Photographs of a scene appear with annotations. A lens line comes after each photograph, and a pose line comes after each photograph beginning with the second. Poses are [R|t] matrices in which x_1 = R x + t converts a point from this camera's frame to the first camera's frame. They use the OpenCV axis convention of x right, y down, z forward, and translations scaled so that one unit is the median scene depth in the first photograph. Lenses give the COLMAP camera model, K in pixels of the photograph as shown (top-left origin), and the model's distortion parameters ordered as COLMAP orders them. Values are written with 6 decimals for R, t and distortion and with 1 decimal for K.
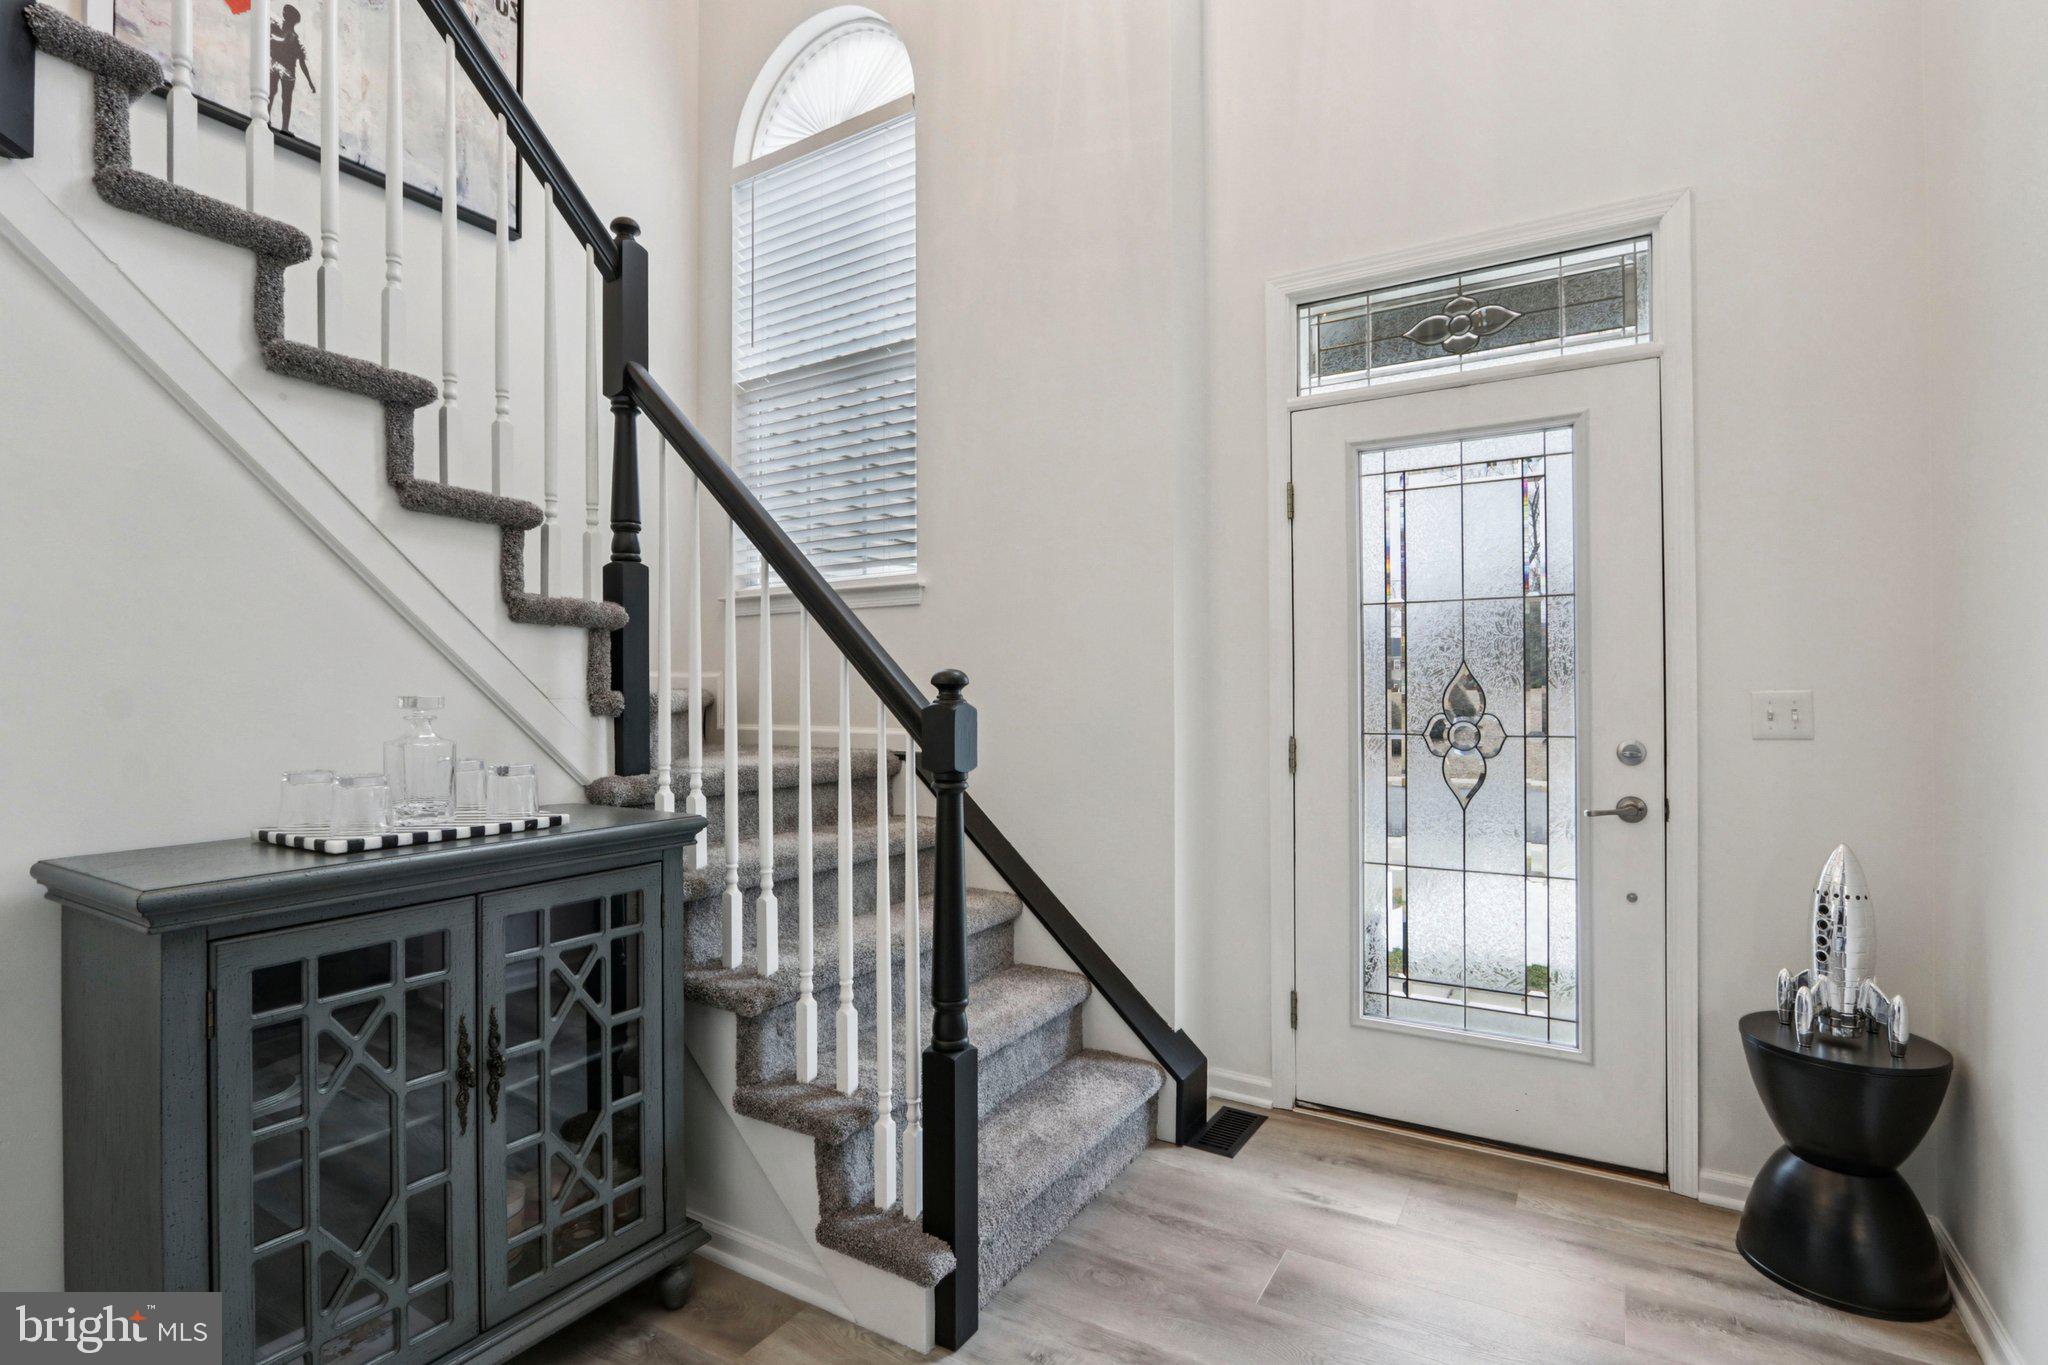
lens RADIAL K [[973.4, 0, 981.3], [0, 973.4, 697.3], [0, 0, 1]] dist [-0.020437, 0.003669]
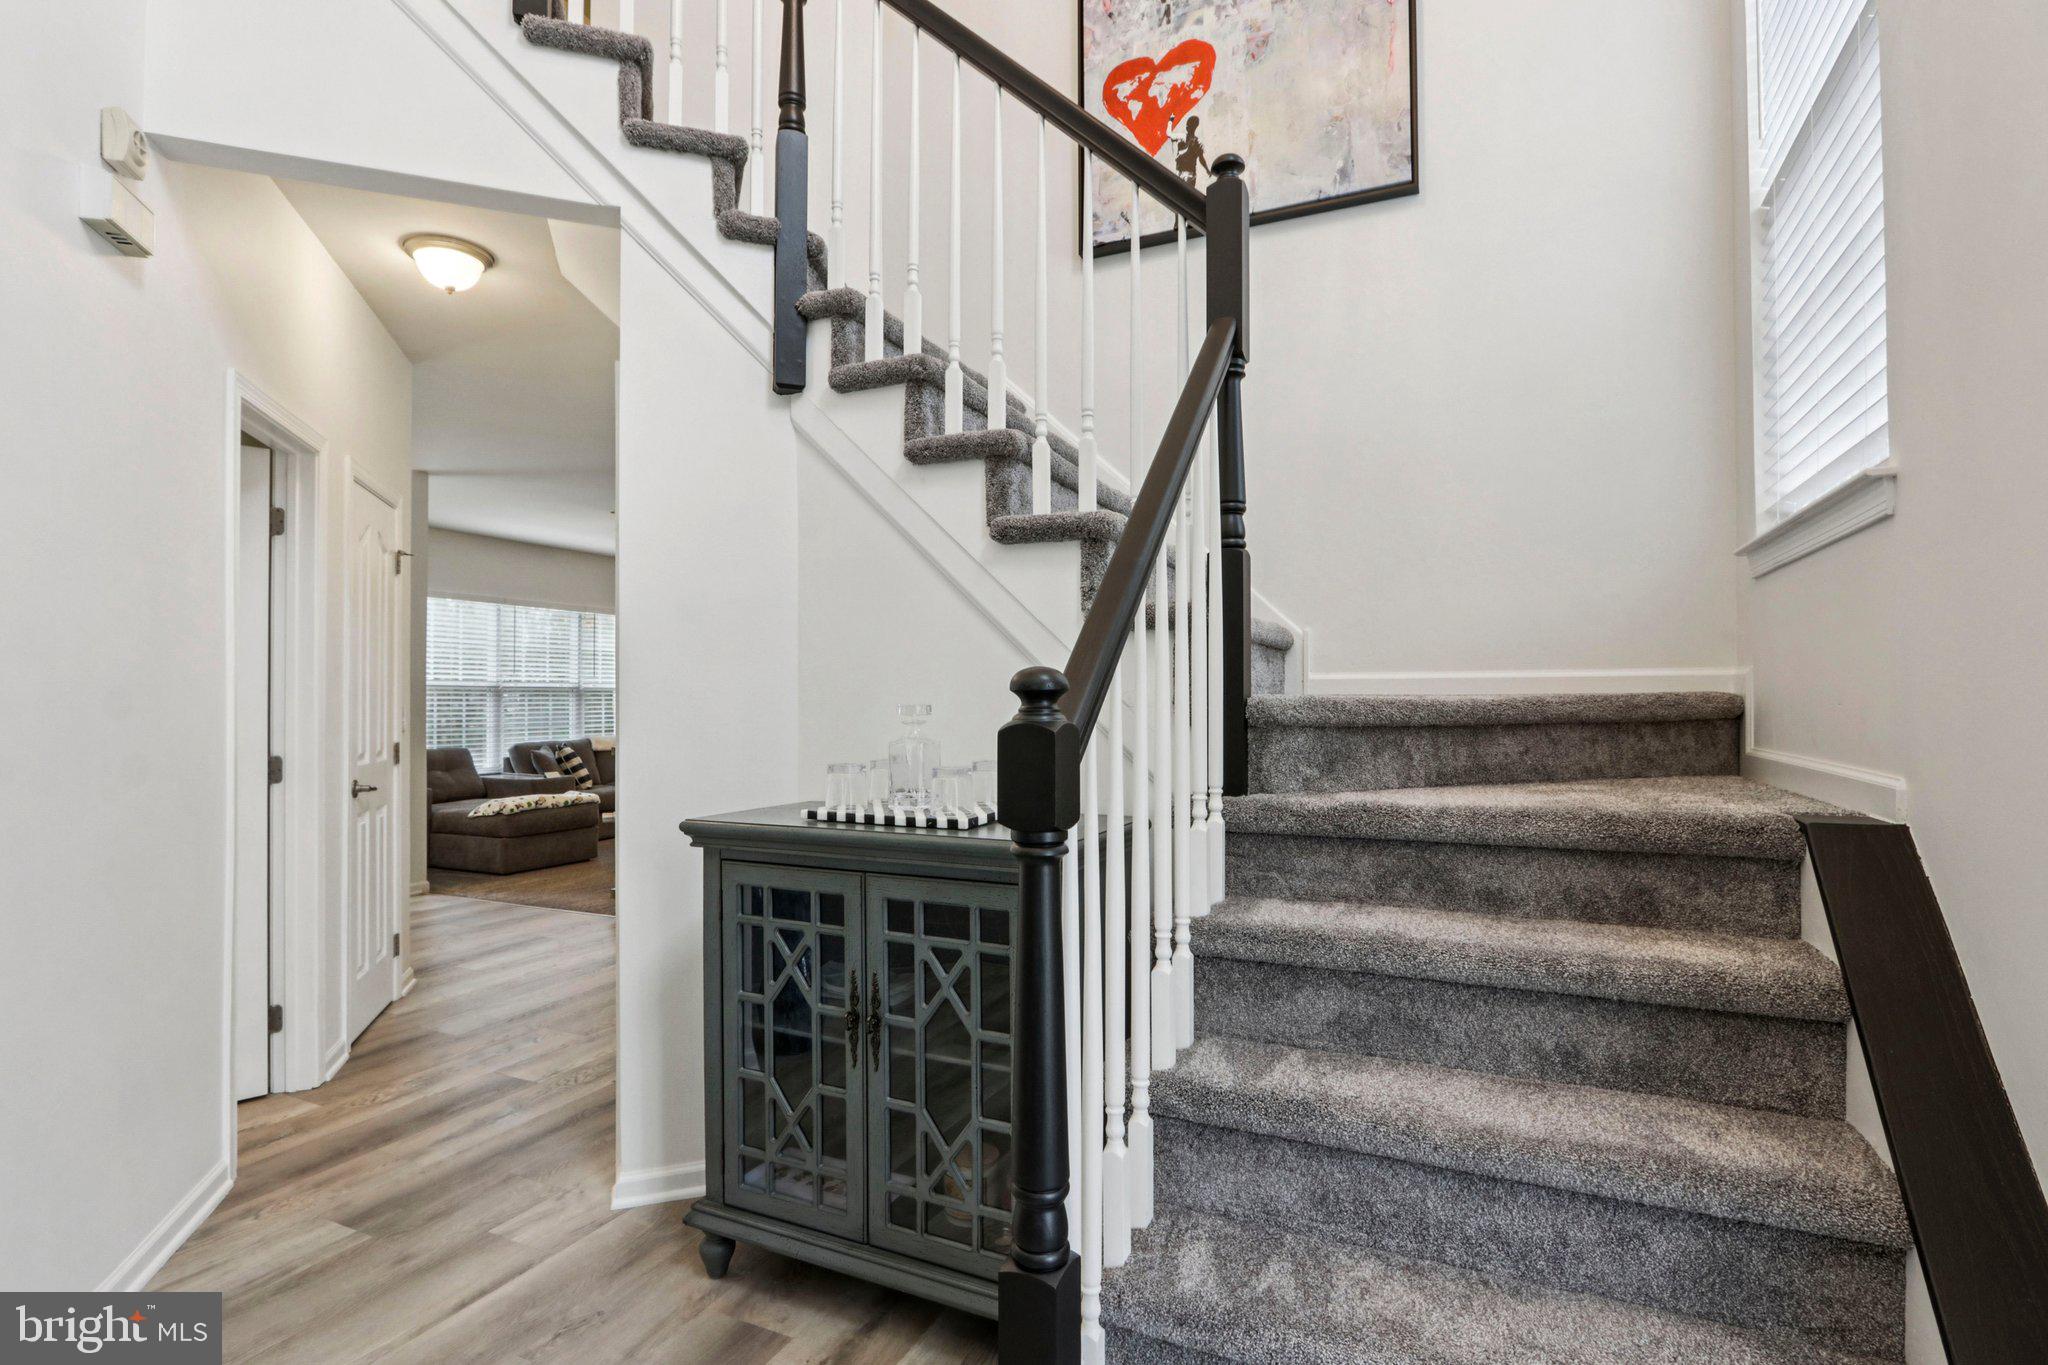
lens RADIAL K [[973.4, 0, 1028.8], [0, 973.4, 690.9], [0, 0, 1]] dist [-0.020437, 0.003669]
pose [[0.155991, -0.002958, -0.987754, 0.563302], [-0.004444, 0.999983, -0.003697, -0.012355], [0.987748, 0.004967, 0.155975, 0.826738]]
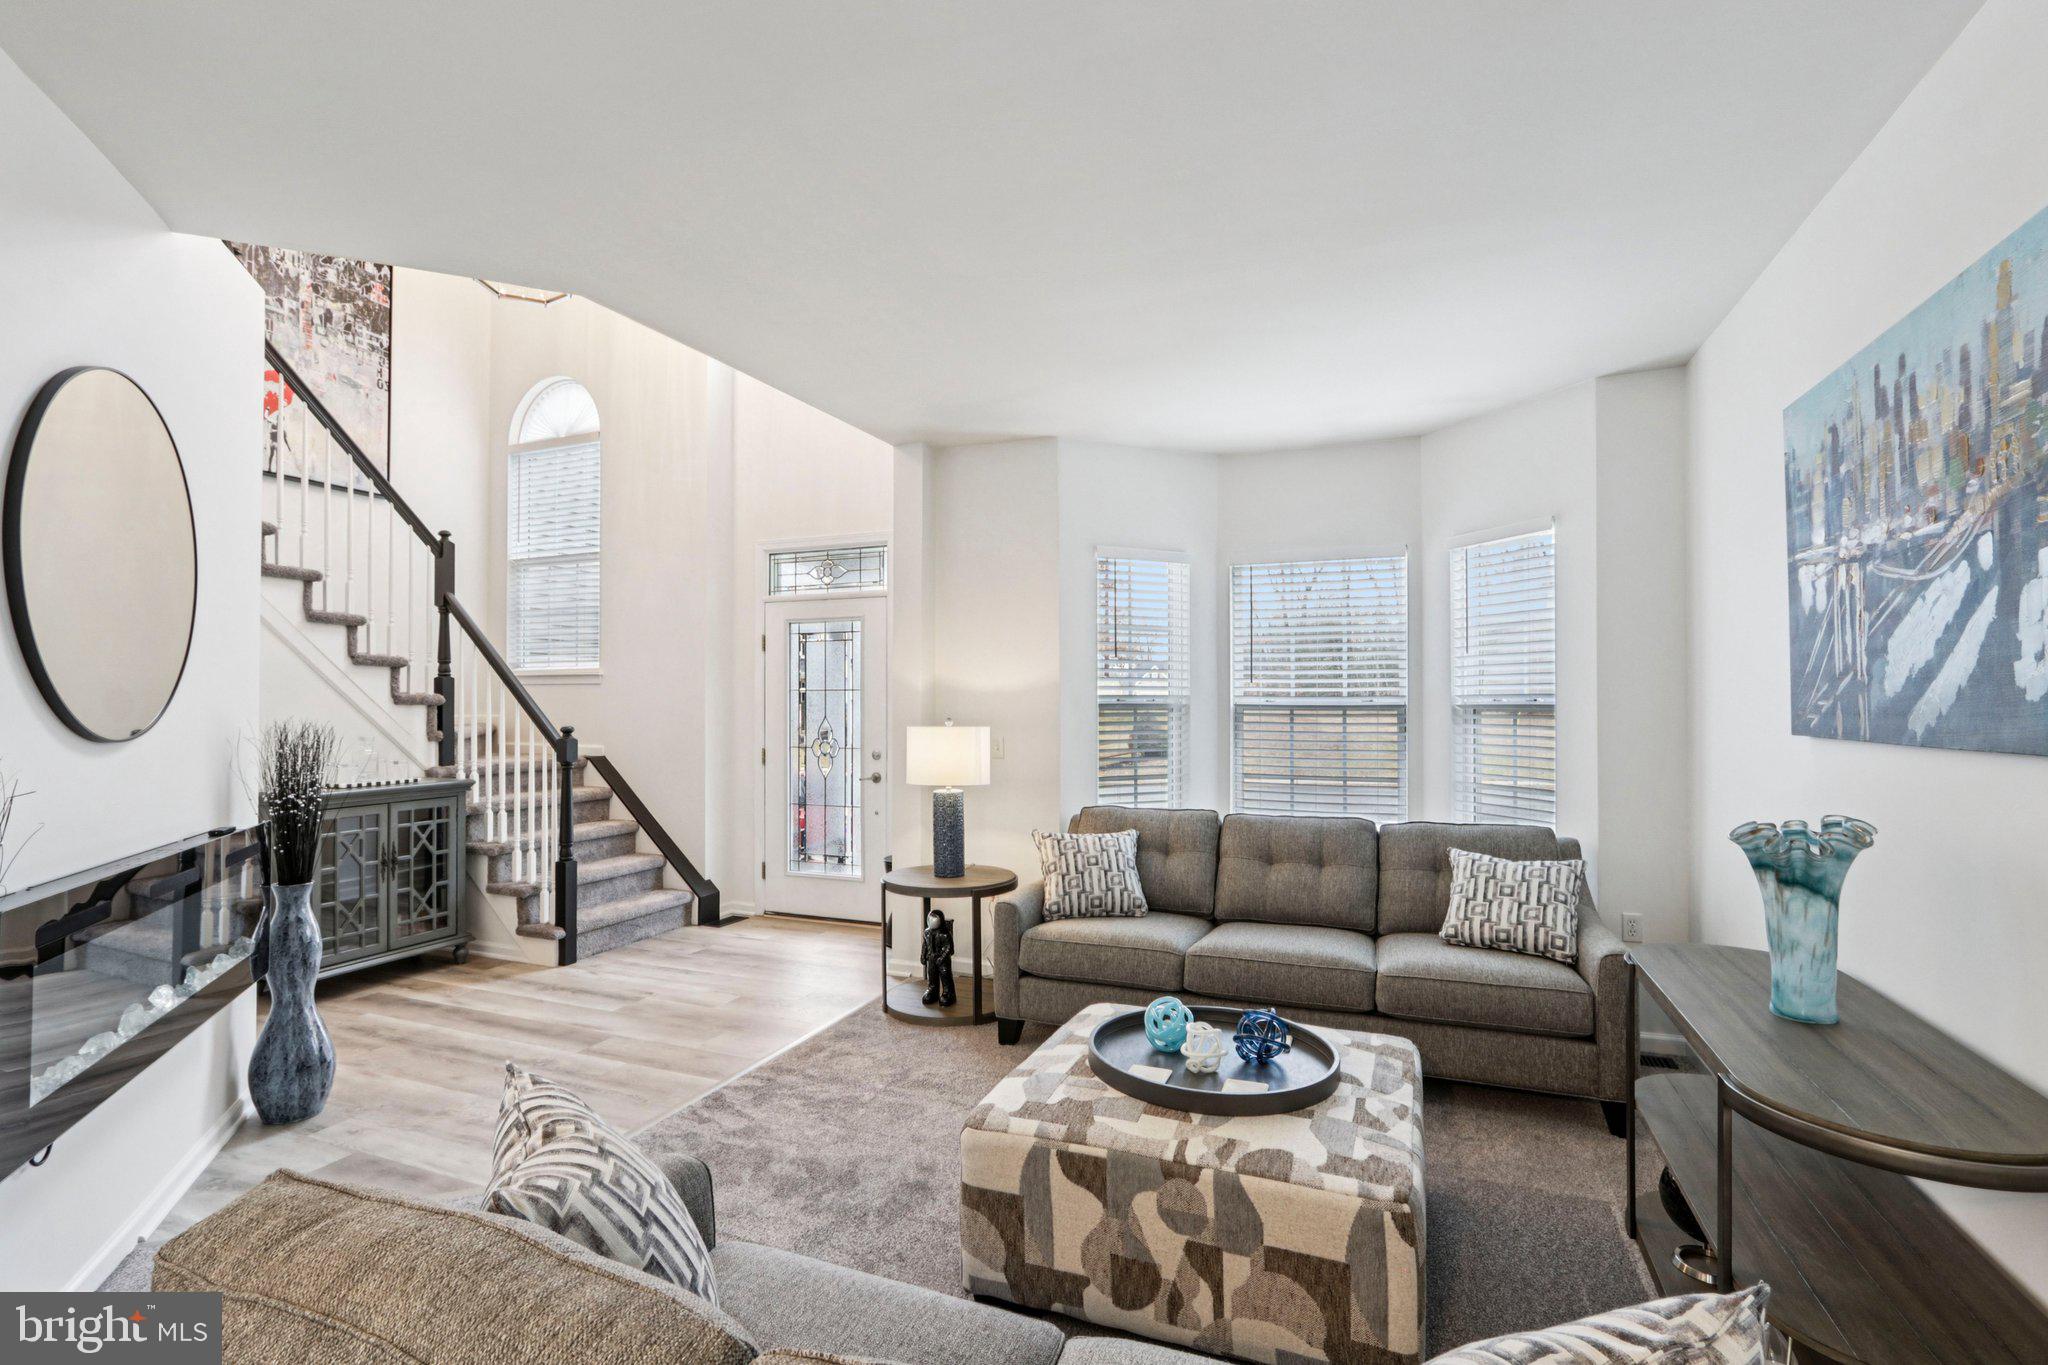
lens RADIAL K [[973.4, 0, 1008.2], [0, 973.4, 693.4], [0, 0, 1]] dist [-0.020437, 0.003669]
pose [[0.985506, 0.005419, 0.169553, 0.710604], [-0.004136, 0.999960, -0.007919, -0.100925], [-0.169589, 0.007103, 0.985489, -1.876237]]
